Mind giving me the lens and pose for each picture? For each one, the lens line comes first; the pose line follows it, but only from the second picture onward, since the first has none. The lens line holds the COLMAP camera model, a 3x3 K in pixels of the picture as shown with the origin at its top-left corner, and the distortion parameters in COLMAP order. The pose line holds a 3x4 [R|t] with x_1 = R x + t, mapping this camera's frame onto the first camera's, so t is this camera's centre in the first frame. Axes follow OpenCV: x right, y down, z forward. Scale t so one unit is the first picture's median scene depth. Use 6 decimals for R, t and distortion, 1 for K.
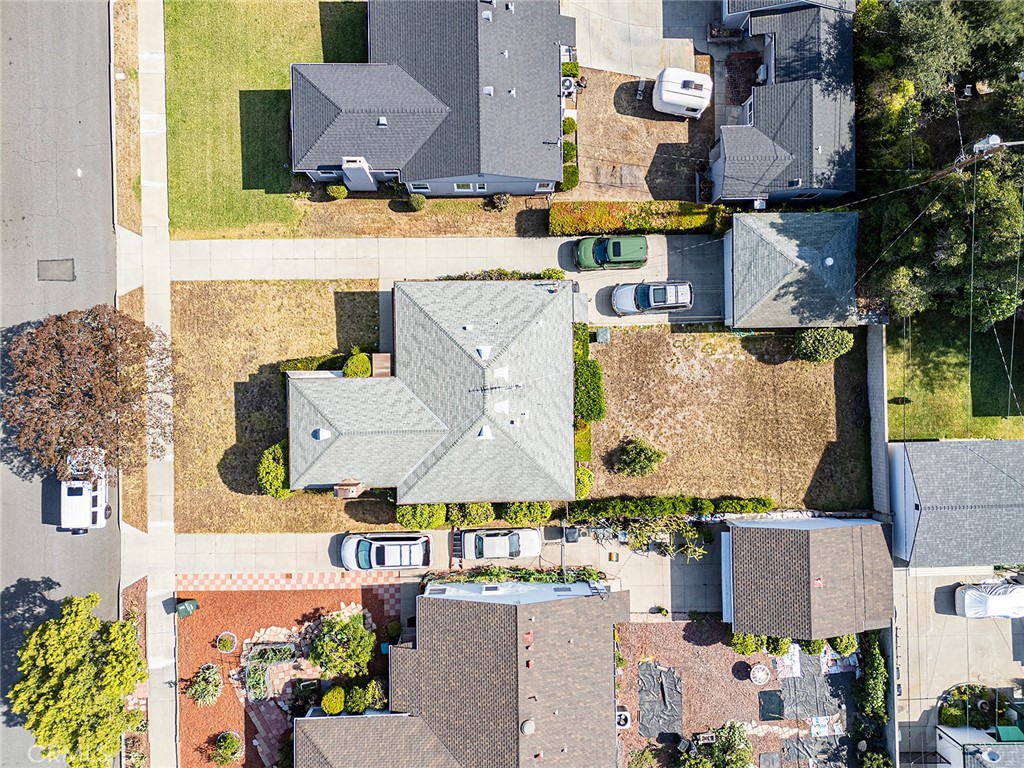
lens RADIAL K [[747.7, 0, 512.0], [0, 747.7, 384.0], [0, 0, 1]] dist [0.093499, -0.097365]
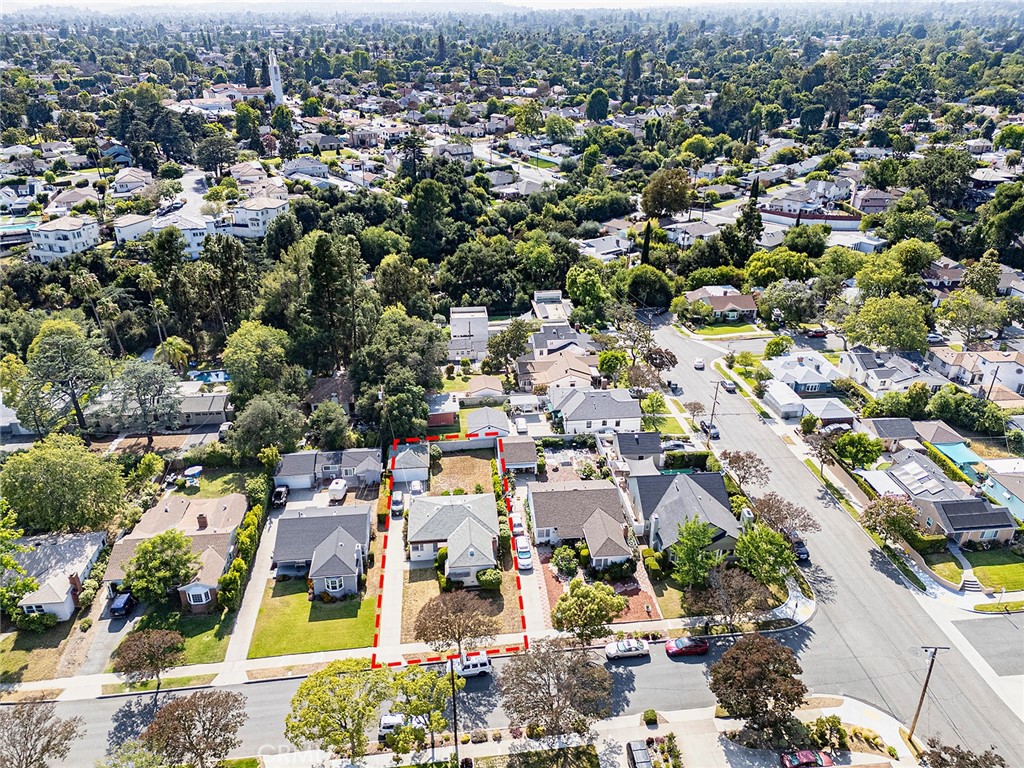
lens RADIAL K [[747.7, 0, 512.0], [0, 747.7, 384.0], [0, 0, 1]] dist [0.093499, -0.097365]
pose [[-0.083385, -0.467263, 0.880177, -1.921774], [0.996500, -0.033829, 0.076445, 0.027900], [-0.005945, 0.883471, 0.468448, -0.534169]]
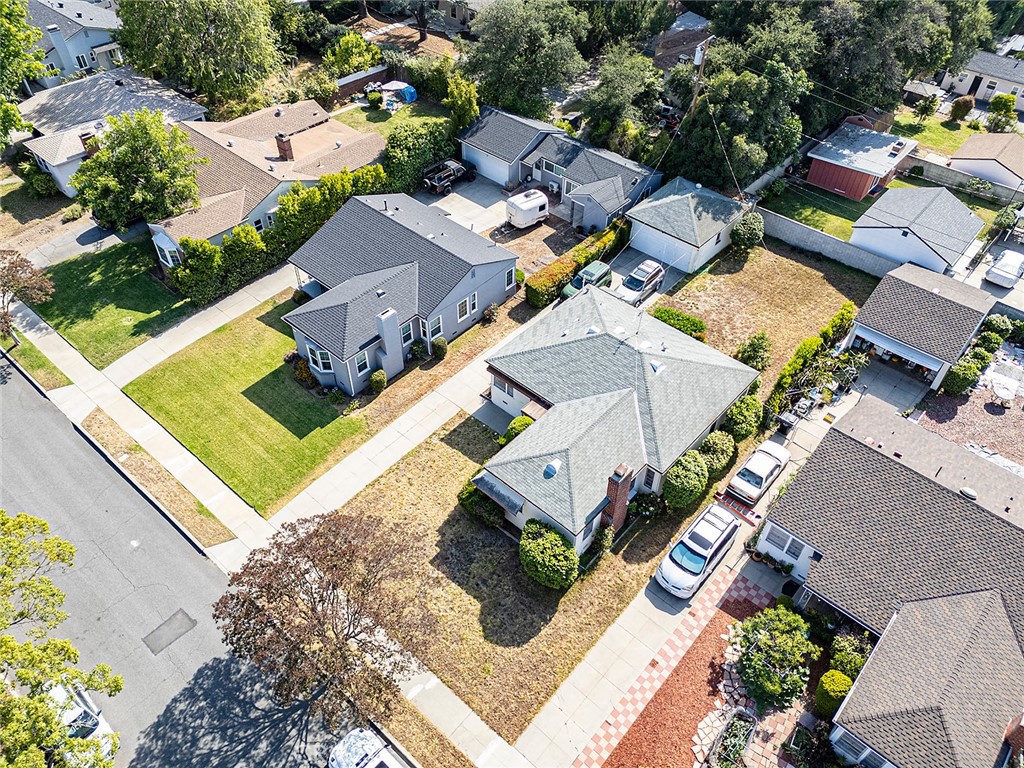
lens RADIAL K [[747.7, 0, 512.0], [0, 747.7, 384.0], [0, 0, 1]] dist [0.093499, -0.097365]
pose [[0.676906, -0.535603, 0.504903, -0.628013], [0.736062, 0.489558, -0.467488, 0.367825], [0.003208, 0.688086, 0.725622, 0.244987]]
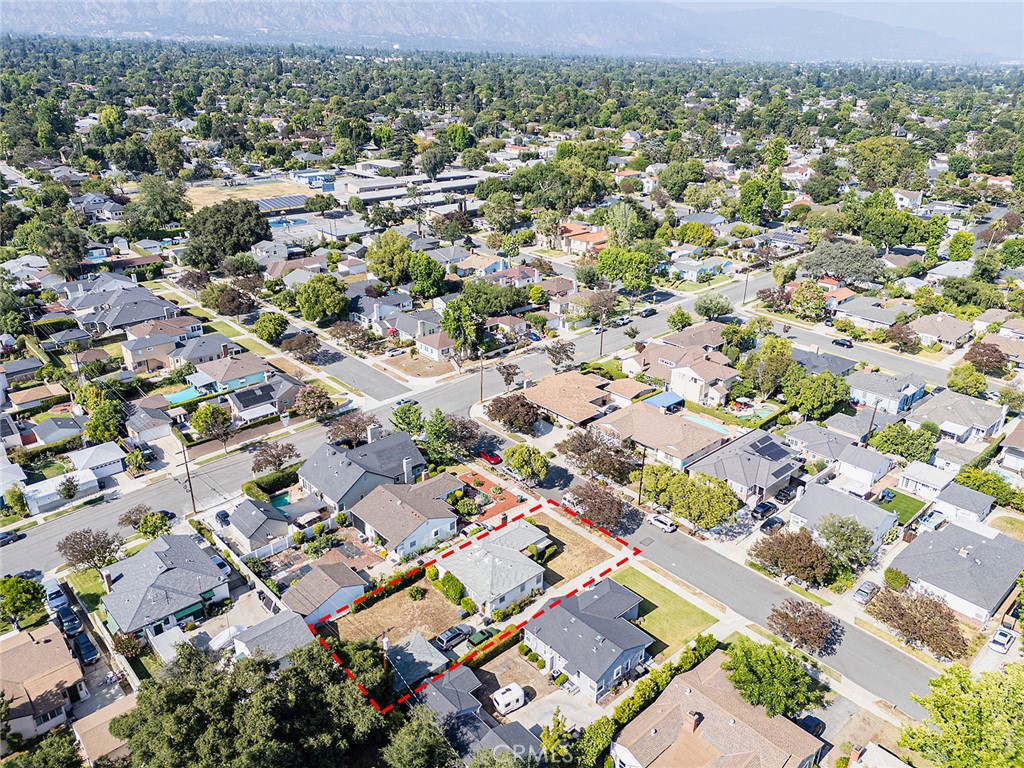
lens RADIAL K [[747.7, 0, 512.0], [0, 747.7, 384.0], [0, 0, 1]] dist [0.093499, -0.097365]
pose [[-0.749091, 0.228861, -0.621680, 1.189291], [-0.661720, -0.303048, 0.685776, -1.421191], [-0.031452, 0.925086, 0.378452, -0.419761]]
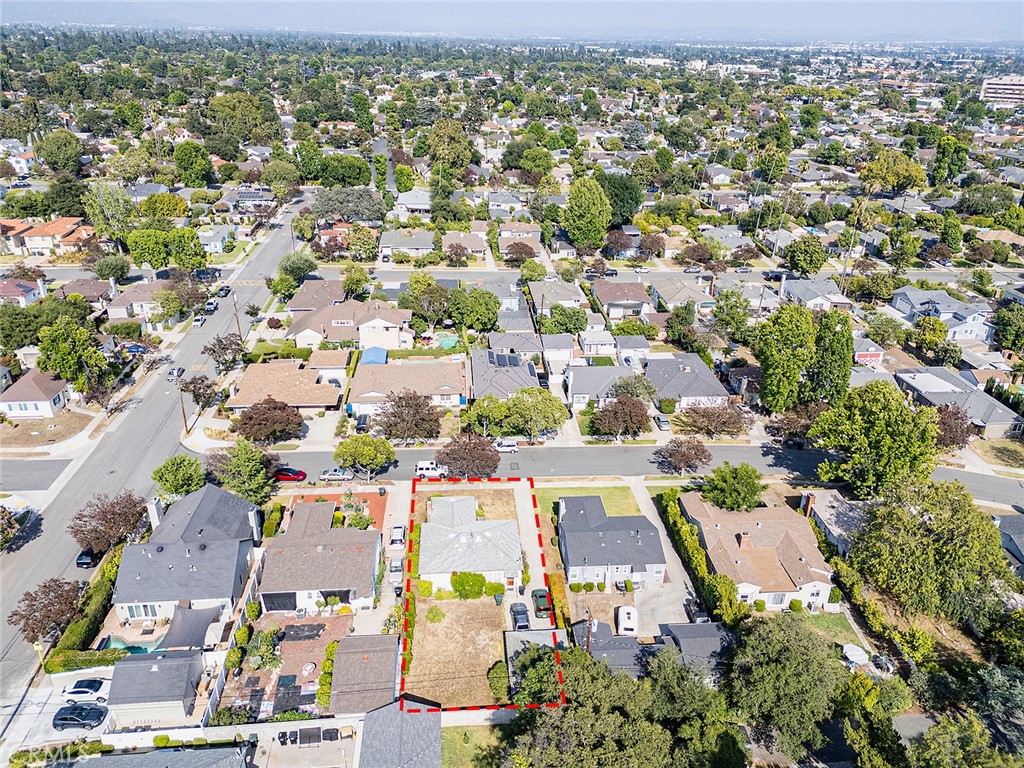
lens RADIAL K [[747.7, 0, 512.0], [0, 747.7, 384.0], [0, 0, 1]] dist [0.093499, -0.097365]
pose [[0.061606, 0.395222, -0.916517, 1.688833], [-0.998059, 0.016002, -0.060186, 0.011515], [-0.009121, 0.918446, 0.395441, -0.291055]]
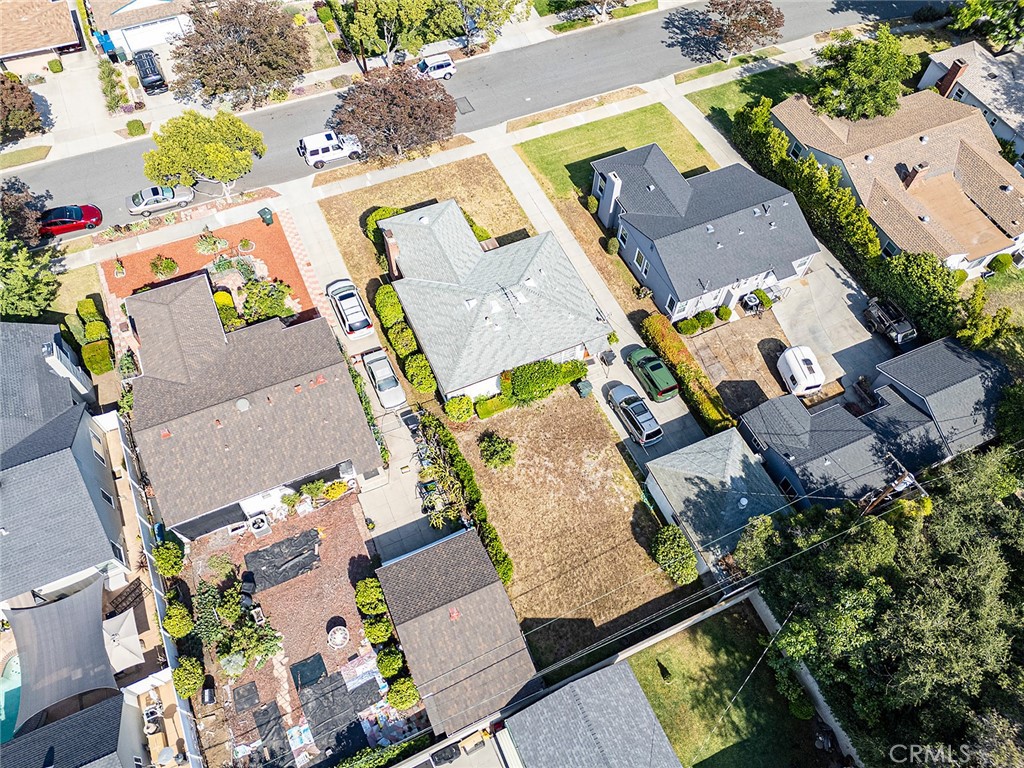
lens RADIAL K [[747.7, 0, 512.0], [0, 747.7, 384.0], [0, 0, 1]] dist [0.093499, -0.097365]
pose [[0.398953, 0.769037, -0.499418, 0.638400], [-0.916943, 0.330299, -0.223870, 0.290270], [-0.007207, 0.547252, 0.836937, 0.035680]]
